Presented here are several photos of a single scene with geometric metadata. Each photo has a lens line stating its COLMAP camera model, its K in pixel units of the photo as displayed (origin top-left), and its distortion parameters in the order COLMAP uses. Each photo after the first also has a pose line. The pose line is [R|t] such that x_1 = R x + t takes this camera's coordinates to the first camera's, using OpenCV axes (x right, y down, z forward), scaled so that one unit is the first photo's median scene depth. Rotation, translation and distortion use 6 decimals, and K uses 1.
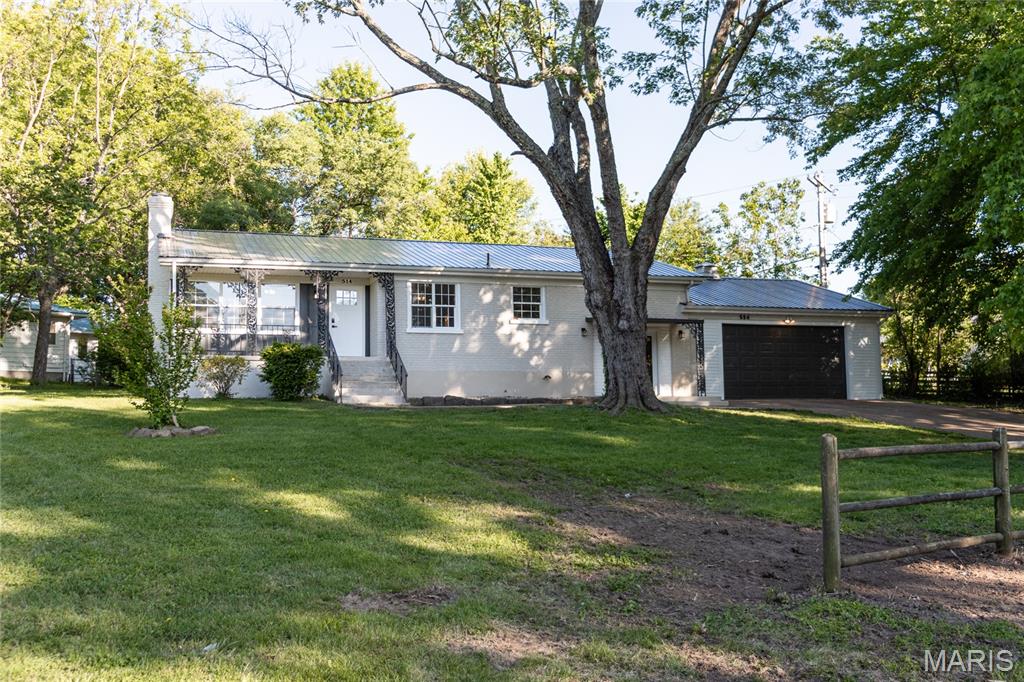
lens RADIAL K [[979.1, 0, 516.5], [0, 979.1, 338.4], [0, 0, 1]] dist [-0.005353, 0.000000]
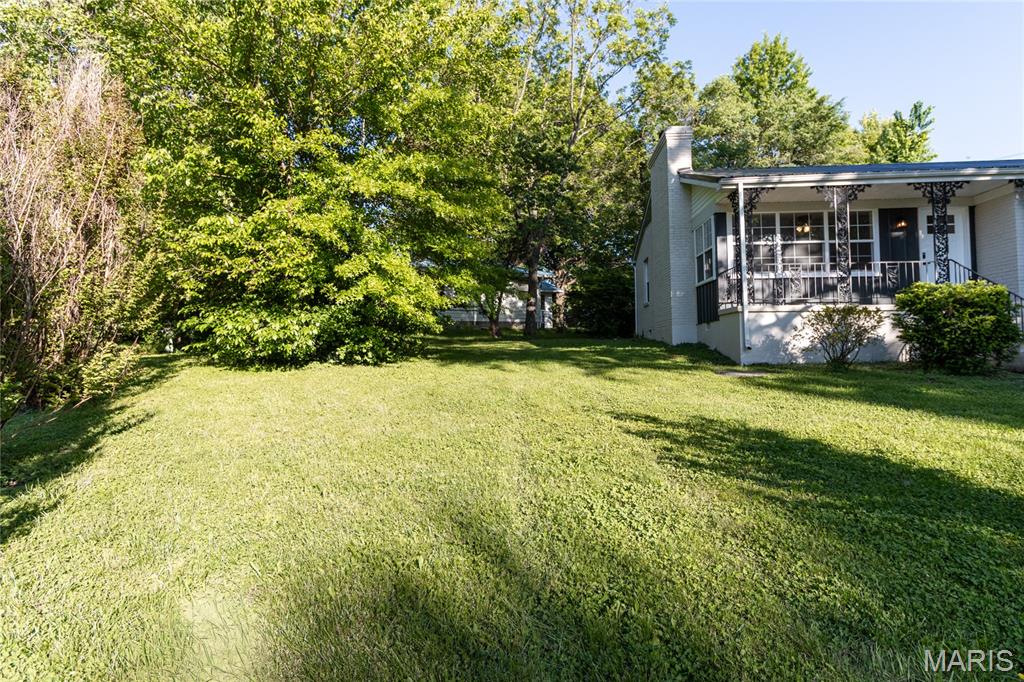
lens RADIAL K [[570.1, 0, 521.7], [0, 570.1, 324.0], [0, 0, 1]] dist [0.006576, -0.001474]
pose [[0.923559, -0.013243, -0.383229, -0.305116], [0.032663, 0.998488, 0.044213, 0.004752], [0.382064, -0.053350, 0.922595, 0.472405]]
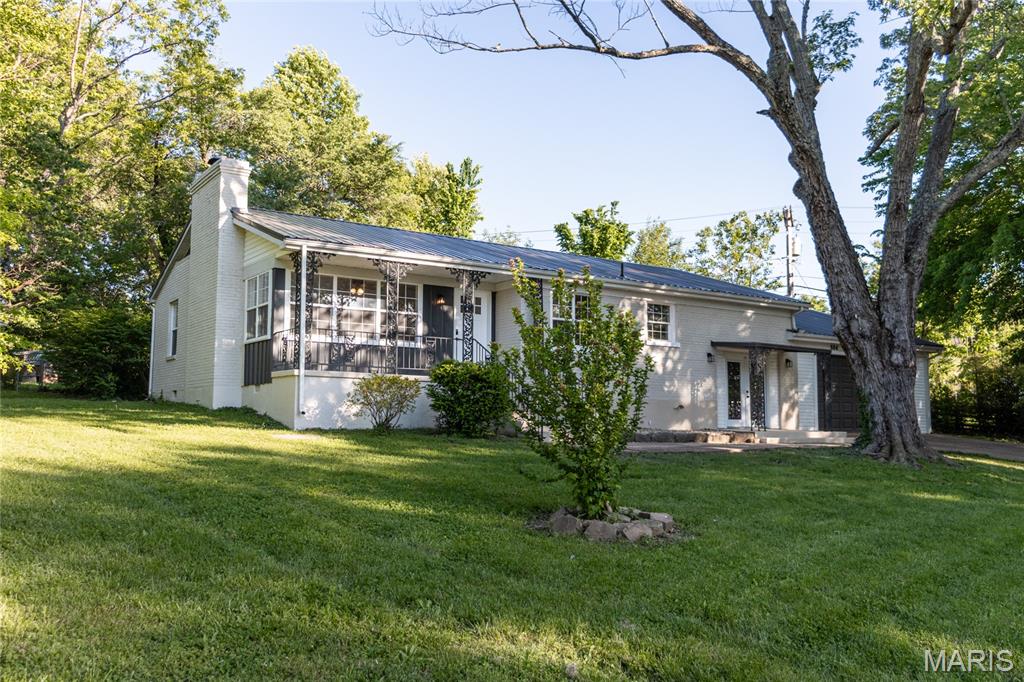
lens RADIAL K [[858.1, 0, 518.6], [0, 858.1, 338.8], [0, 0, 1]] dist [0.006529, 0.010938]
pose [[0.962748, 0.046988, 0.266285, -0.327976], [-0.045034, 0.998895, -0.013442, -0.005107], [-0.266622, 0.000949, 0.963801, 0.294944]]
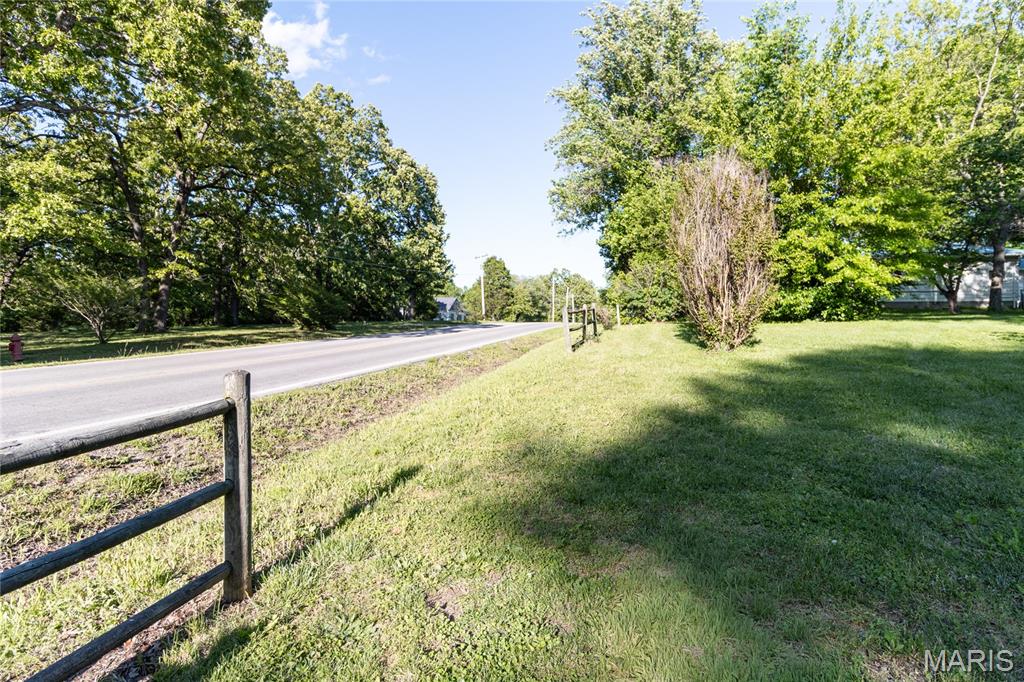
lens RADIAL K [[570.1, 0, 516.0], [0, 570.1, 325.5], [0, 0, 1]] dist [0.006576, -0.001474]
pose [[0.429215, -0.004808, -0.903190, -0.113517], [0.062622, 0.997738, 0.024448, 0.012363], [0.901029, -0.067053, 0.428545, 0.161652]]
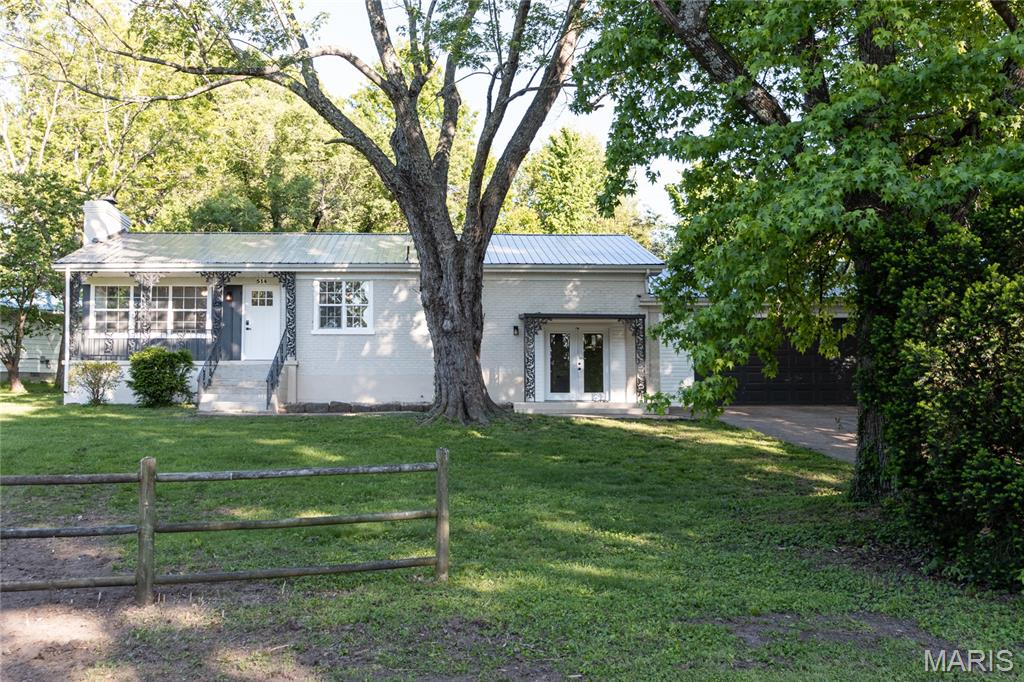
lens RADIAL K [[1085.5, 0, 521.3], [0, 1085.5, 337.3], [0, 0, 1]] dist [0.030644, 0.000000]
pose [[0.963588, -0.013098, -0.267071, 0.354471], [0.014926, 0.999877, 0.004815, -0.005229], [0.266975, -0.008626, 0.963665, 0.045496]]
